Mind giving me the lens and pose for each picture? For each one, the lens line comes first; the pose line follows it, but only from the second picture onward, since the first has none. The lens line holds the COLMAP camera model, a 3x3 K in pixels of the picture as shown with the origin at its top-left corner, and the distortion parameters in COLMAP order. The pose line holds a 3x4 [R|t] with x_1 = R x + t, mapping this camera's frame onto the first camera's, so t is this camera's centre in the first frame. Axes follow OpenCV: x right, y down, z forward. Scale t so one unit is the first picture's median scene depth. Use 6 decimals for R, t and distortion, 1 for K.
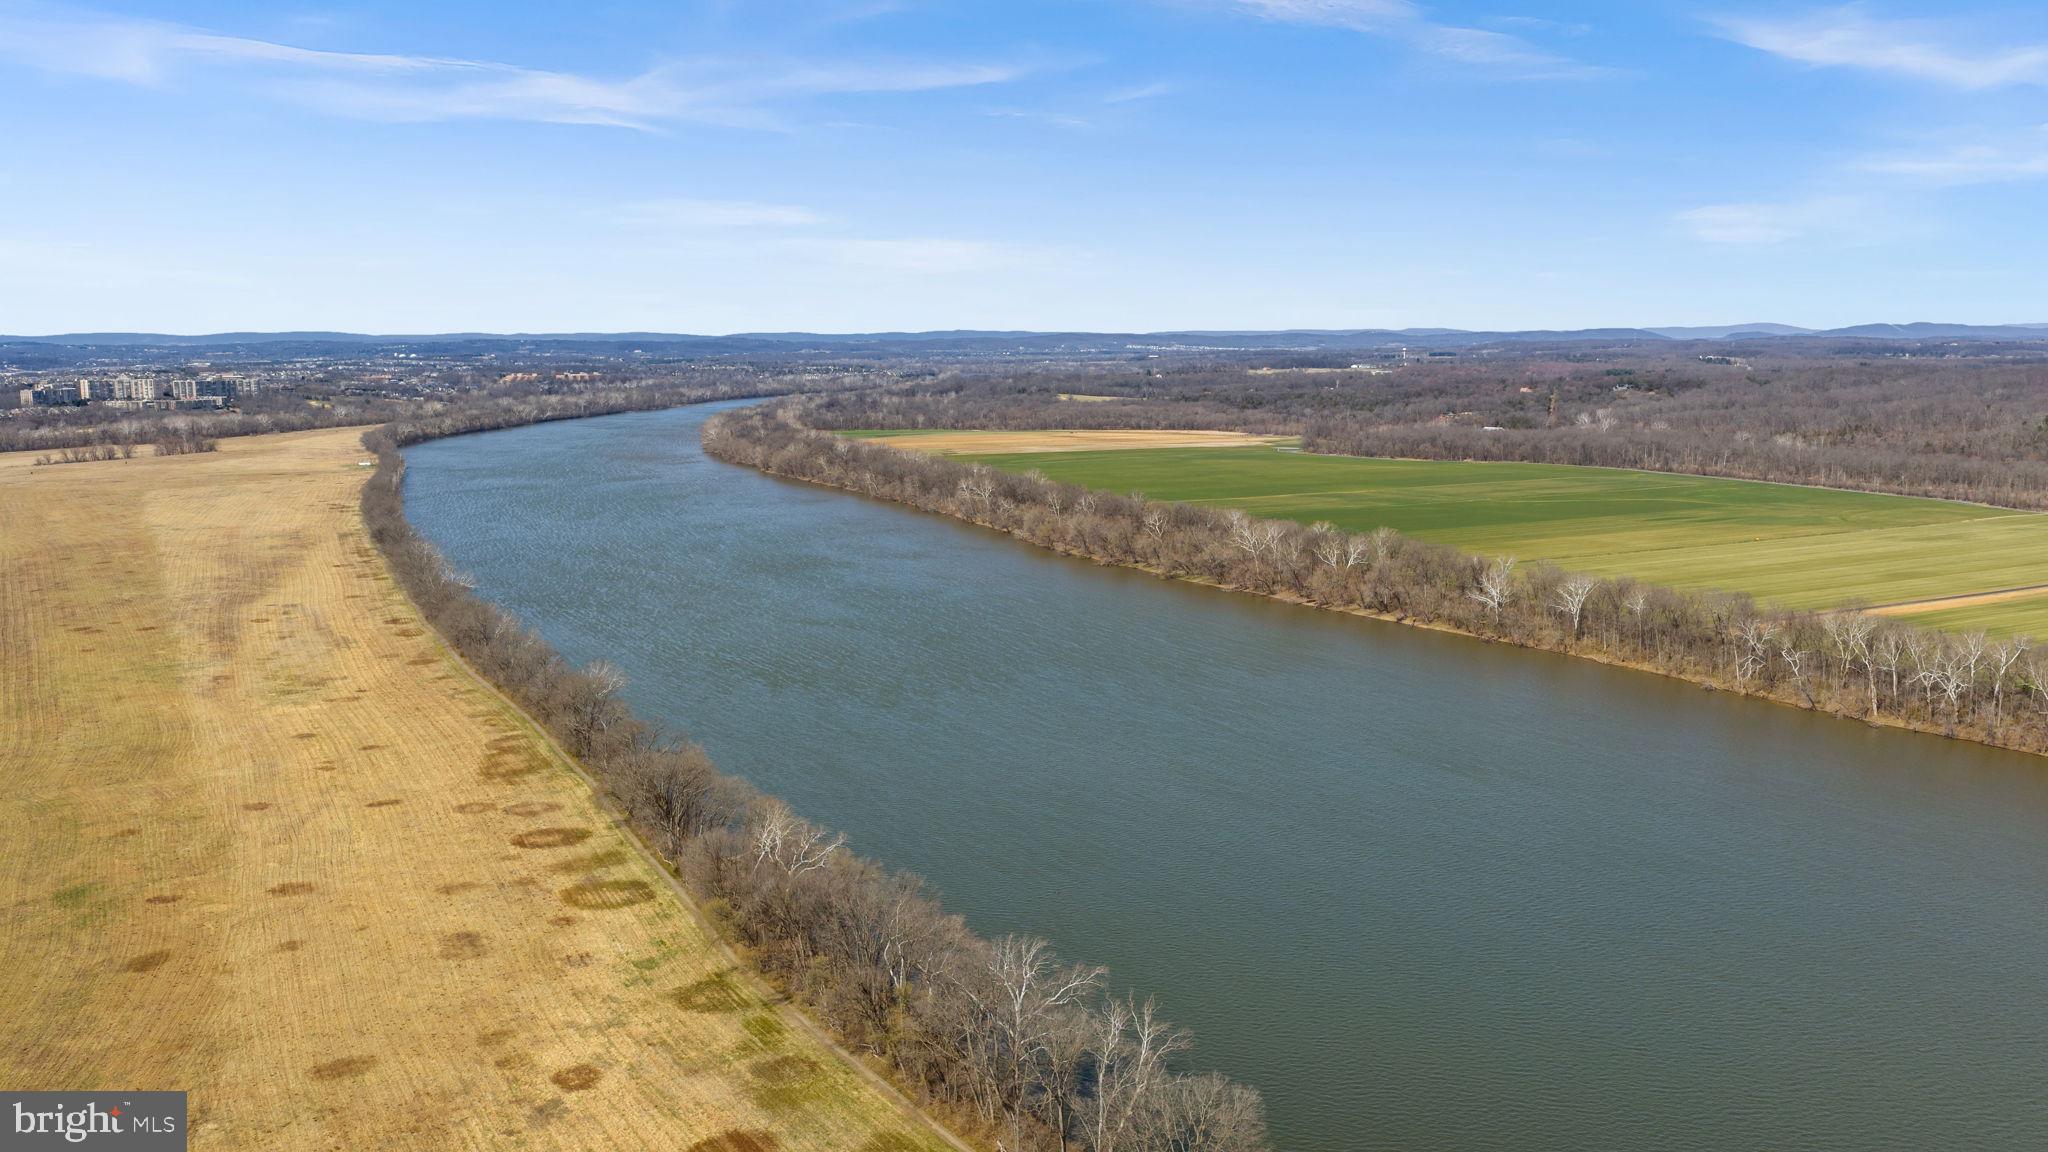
lens RADIAL K [[1689.9, 0, 1021.9], [0, 1689.9, 574.7], [0, 0, 1]] dist [0.029075, -0.059642]
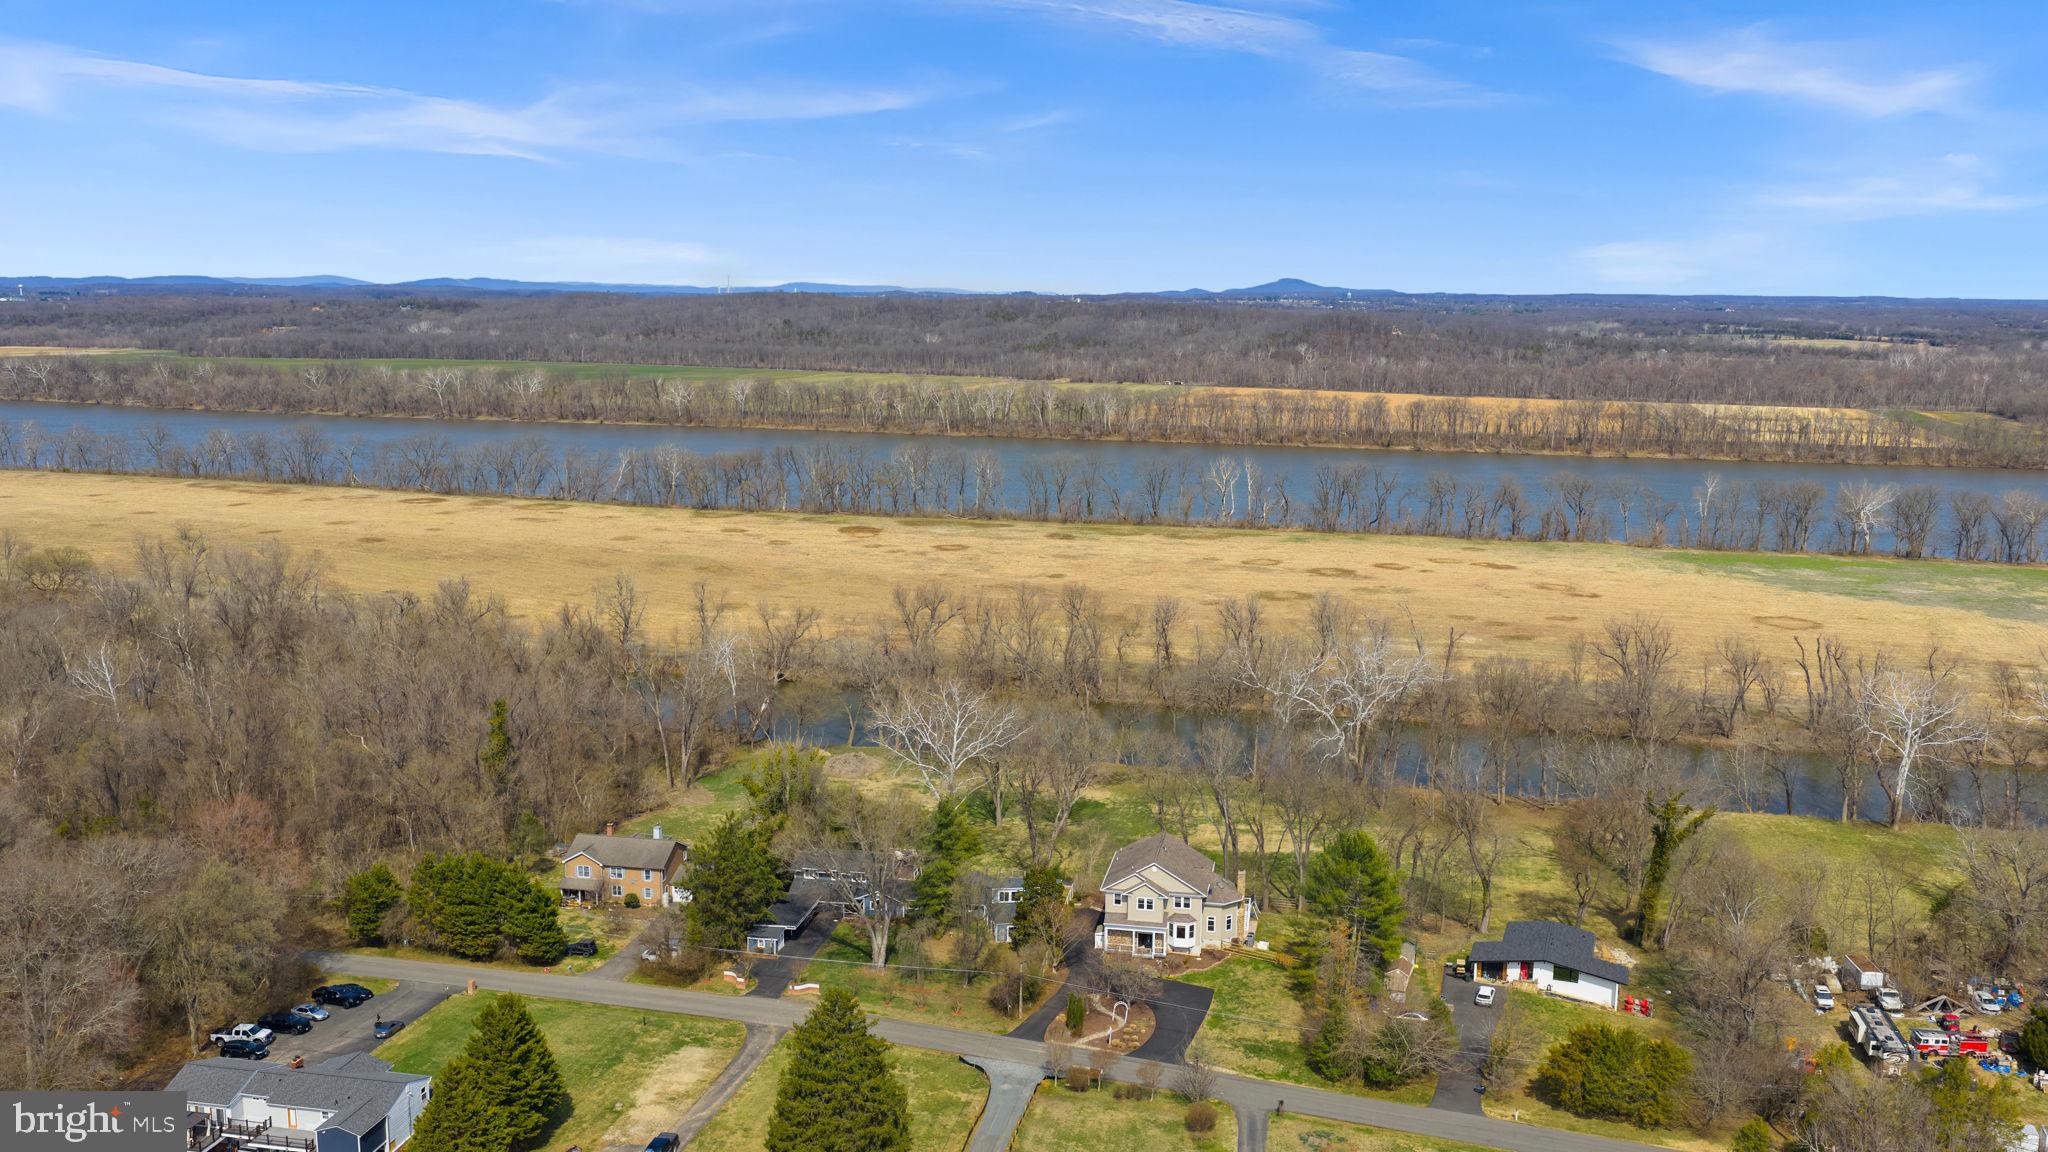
lens RADIAL K [[1689.9, 0, 1026.1], [0, 1689.9, 584.4], [0, 0, 1]] dist [0.029075, -0.059642]
pose [[0.698384, -0.103960, 0.708132, -0.151541], [0.080837, 0.994521, 0.066280, 0.026630], [-0.711143, 0.010954, 0.702962, -0.069702]]
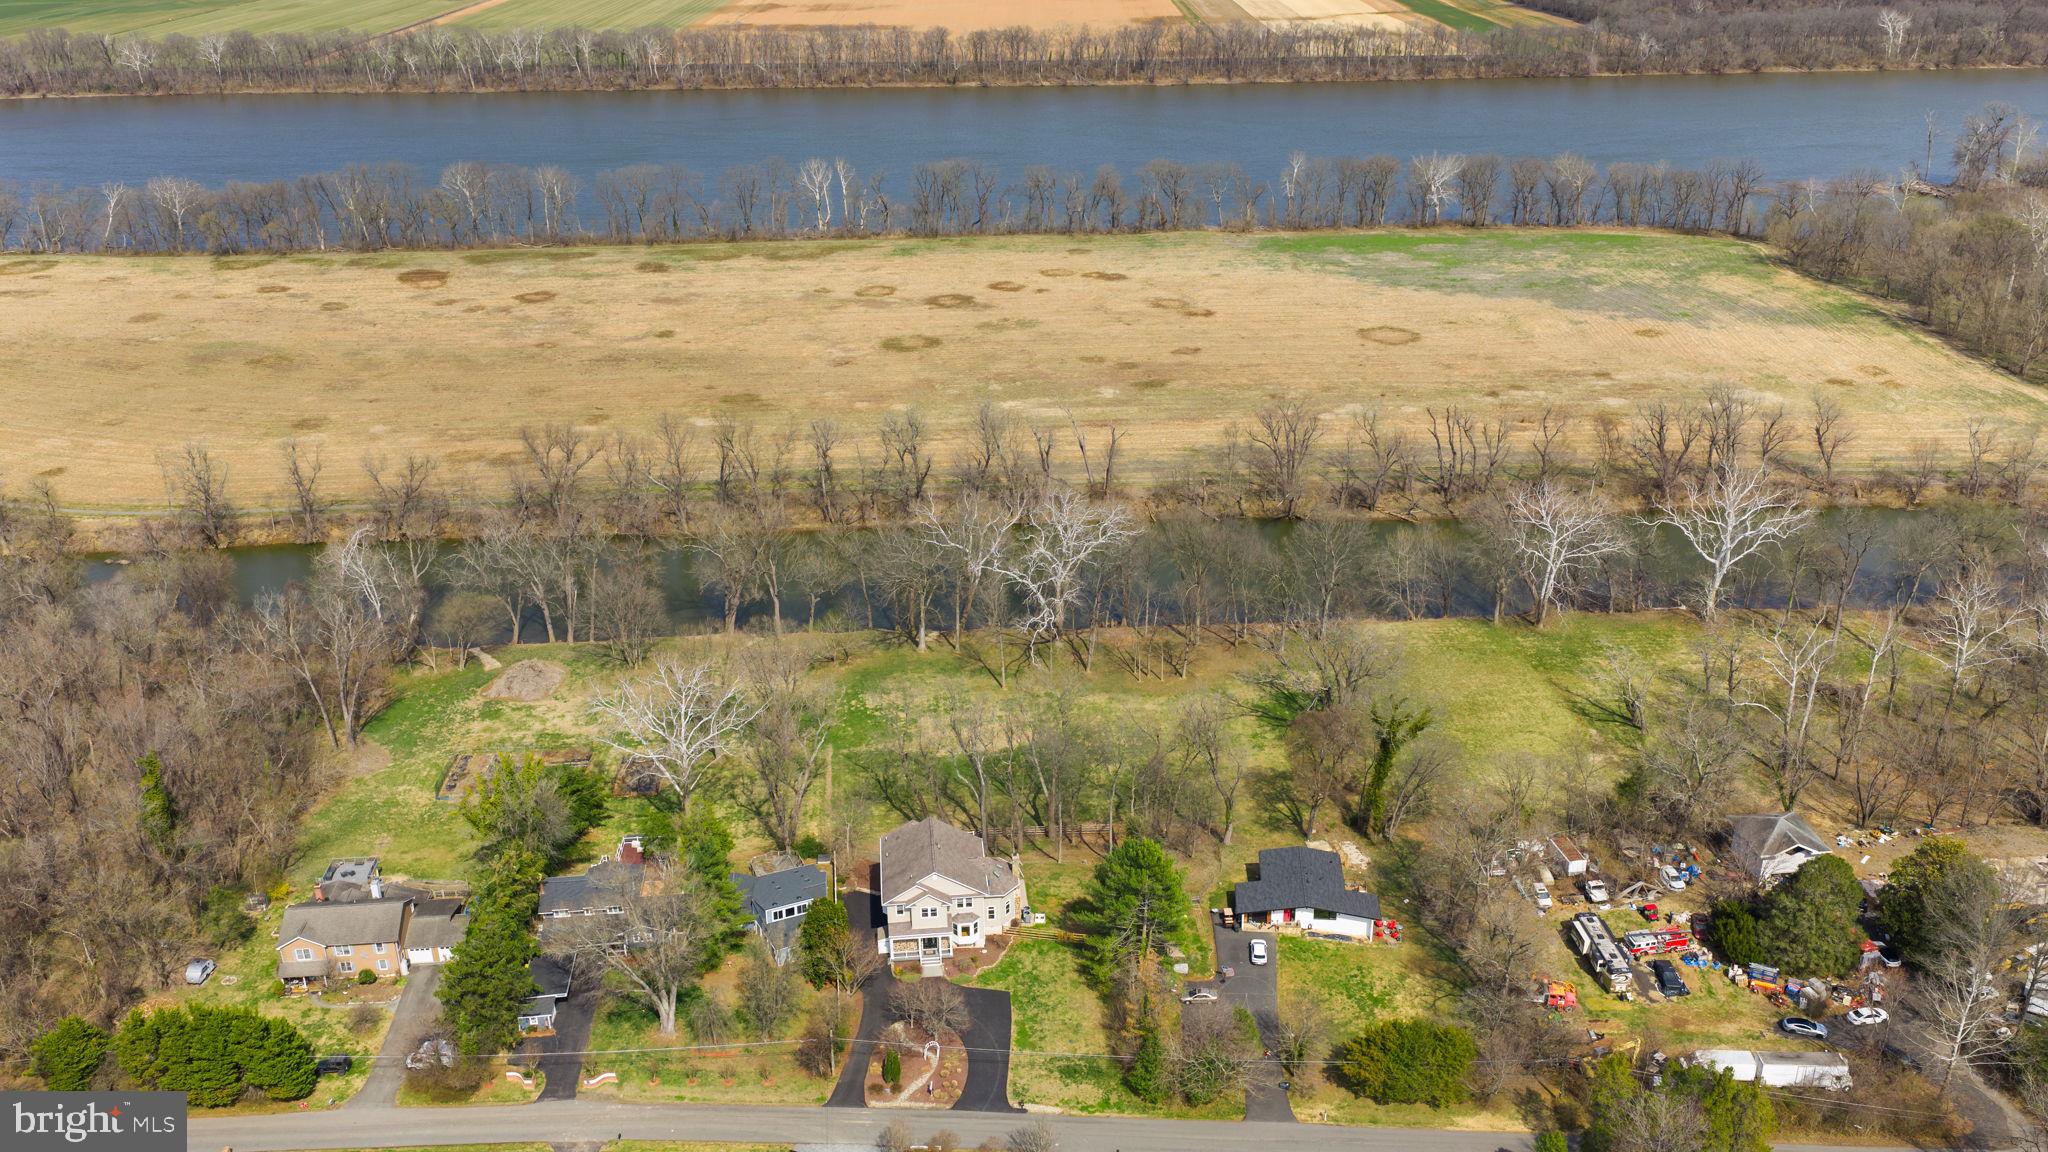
lens RADIAL K [[1689.9, 0, 1026.1], [0, 1689.9, 585.8], [0, 0, 1]] dist [0.029075, -0.059642]
pose [[0.474133, -0.355825, 0.805349, -0.149208], [0.125856, 0.932695, 0.337995, 0.008986], [-0.871412, -0.058896, 0.487004, -0.060245]]
